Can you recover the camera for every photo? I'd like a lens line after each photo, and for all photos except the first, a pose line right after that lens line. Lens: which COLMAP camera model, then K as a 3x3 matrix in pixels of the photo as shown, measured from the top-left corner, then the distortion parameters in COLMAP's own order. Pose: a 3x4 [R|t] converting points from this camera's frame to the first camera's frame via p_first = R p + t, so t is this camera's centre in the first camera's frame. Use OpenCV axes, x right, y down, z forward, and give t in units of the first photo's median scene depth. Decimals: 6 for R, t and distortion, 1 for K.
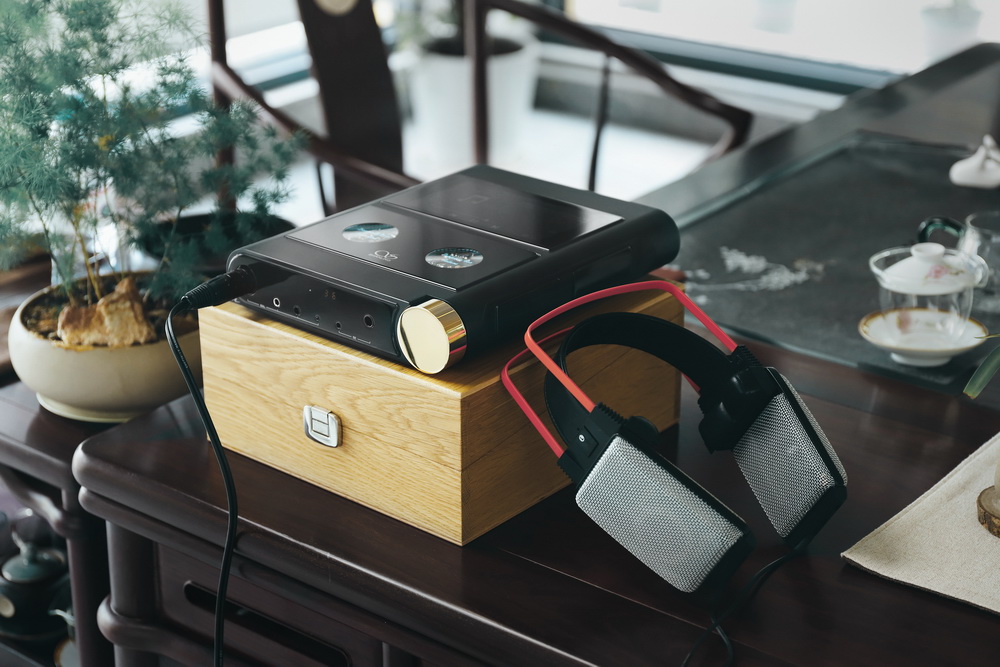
lens RADIAL K [[1912.4, 0, 500.0], [0, 1912.4, 333.5], [0, 0, 1]] dist [-0.001255, -0.005093]
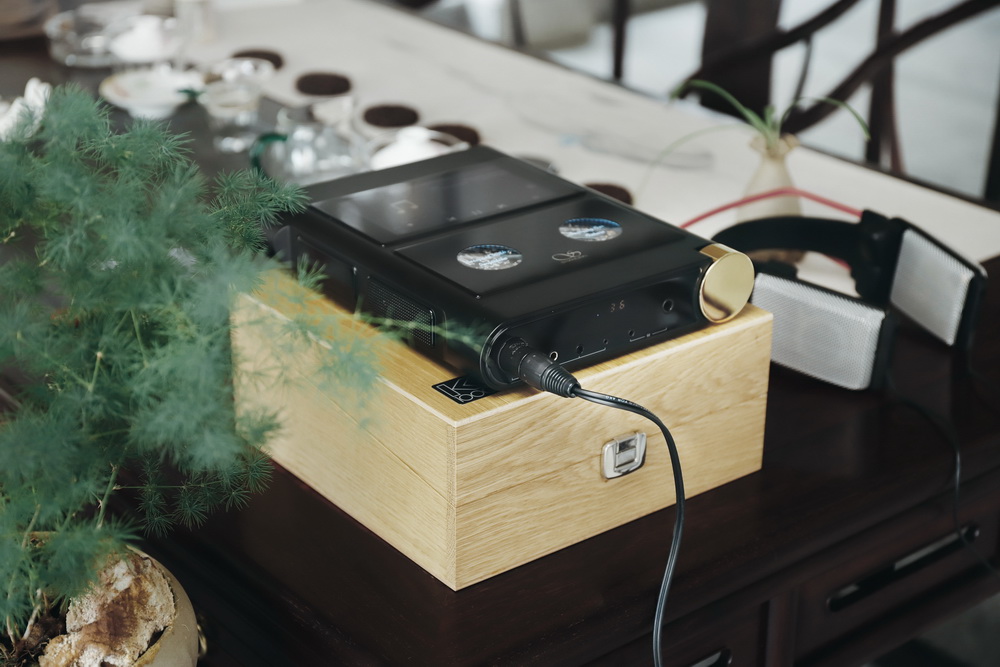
lens RADIAL K [[1912.4, 0, 500.0], [0, 1912.4, 333.5], [0, 0, 1]] dist [-0.001255, -0.005093]
pose [[0.222723, -0.402605, 0.887865, -0.861202], [0.377095, 0.875427, 0.302370, -0.286967], [-0.898996, 0.267464, 0.346797, 0.729569]]
